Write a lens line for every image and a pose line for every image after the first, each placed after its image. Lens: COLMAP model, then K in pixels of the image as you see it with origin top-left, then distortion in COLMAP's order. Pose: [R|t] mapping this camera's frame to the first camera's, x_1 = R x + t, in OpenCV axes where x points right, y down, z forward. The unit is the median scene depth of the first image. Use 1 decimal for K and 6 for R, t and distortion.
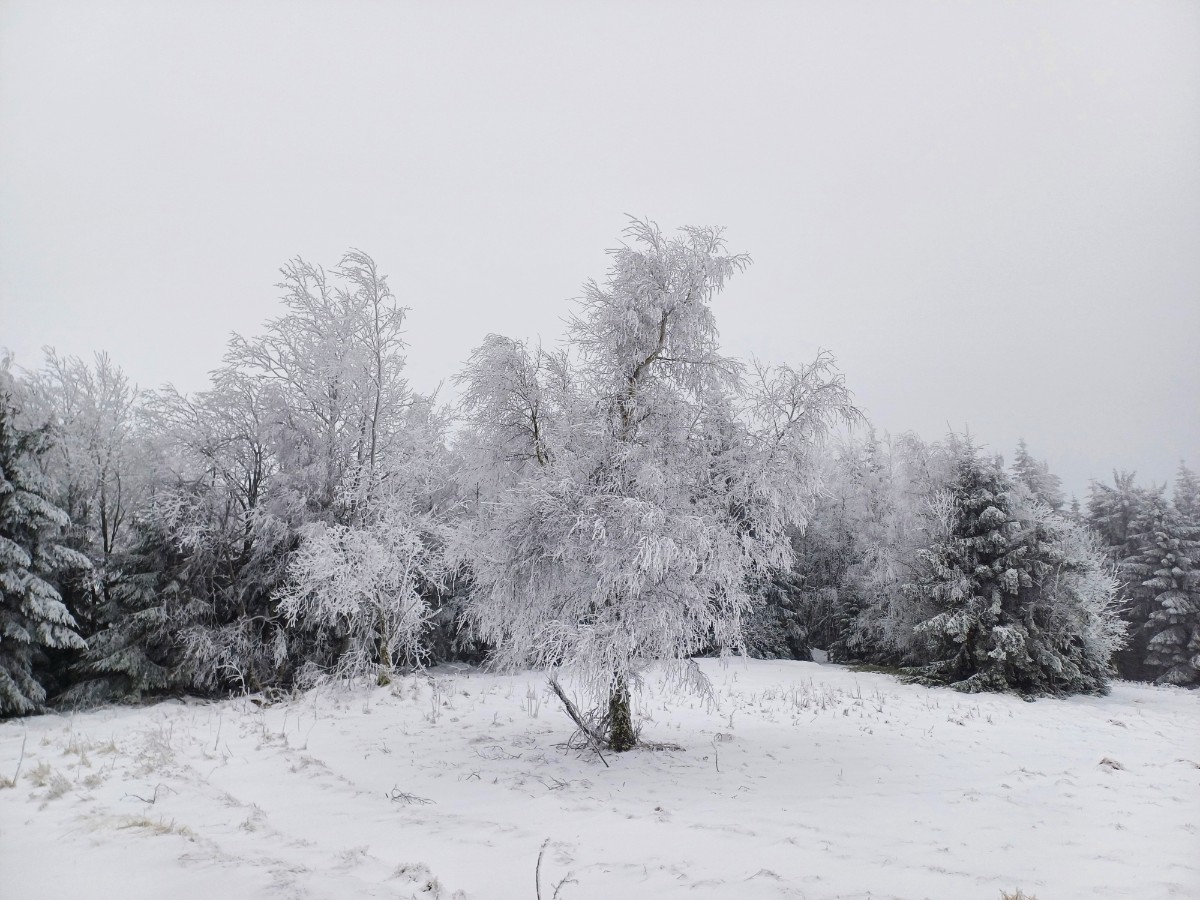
lens RADIAL K [[840.9, 0, 600.0], [0, 840.9, 450.0], [0, 0, 1]] dist [-0.000361, -0.028136]
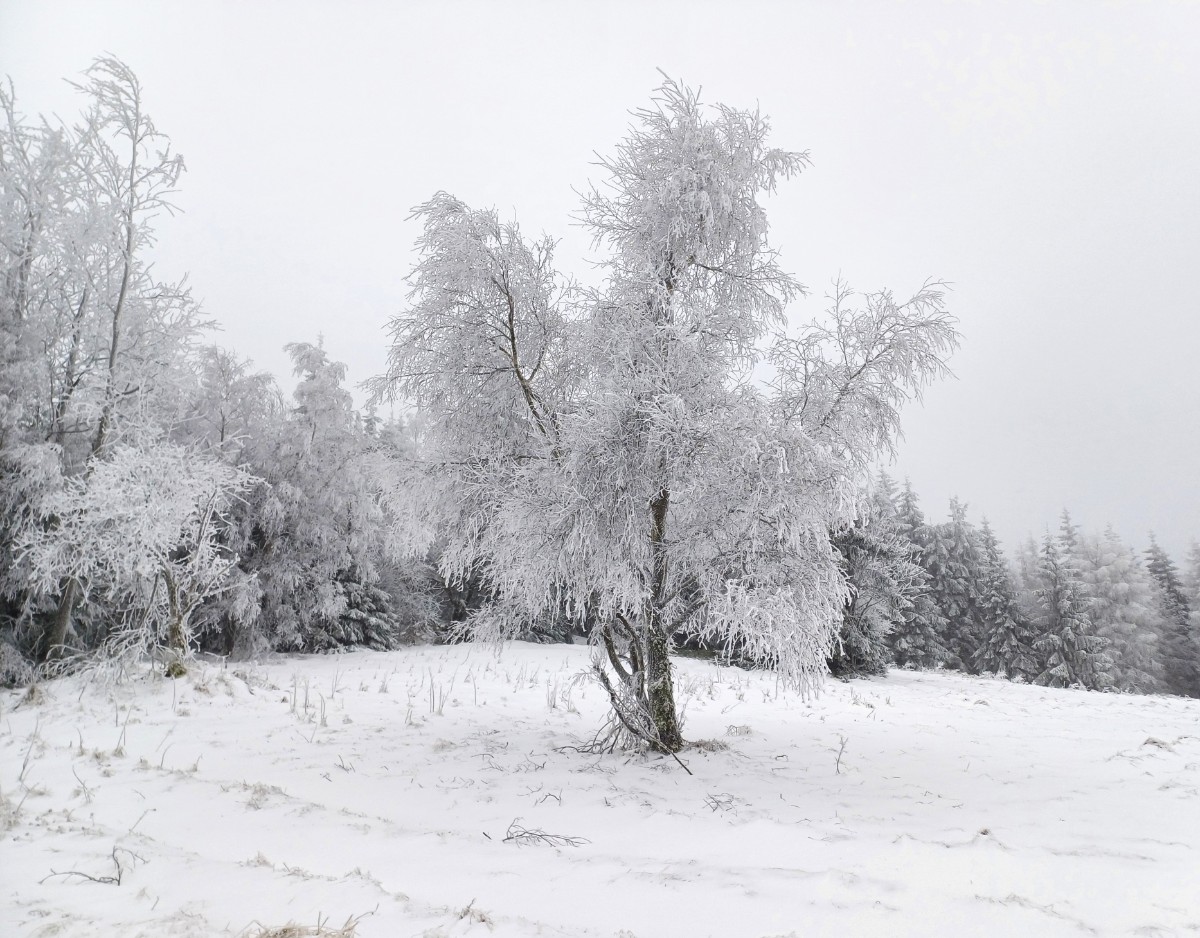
lens RADIAL K [[901.0, 0, 600.0], [0, 901.0, 469.0], [0, 0, 1]] dist [-0.000256, 0.000919]
pose [[0.914425, 0.076910, 0.397382, -0.252031], [-0.096068, 0.994967, 0.028496, 0.052085], [-0.393190, -0.064233, 0.917211, 0.182033]]
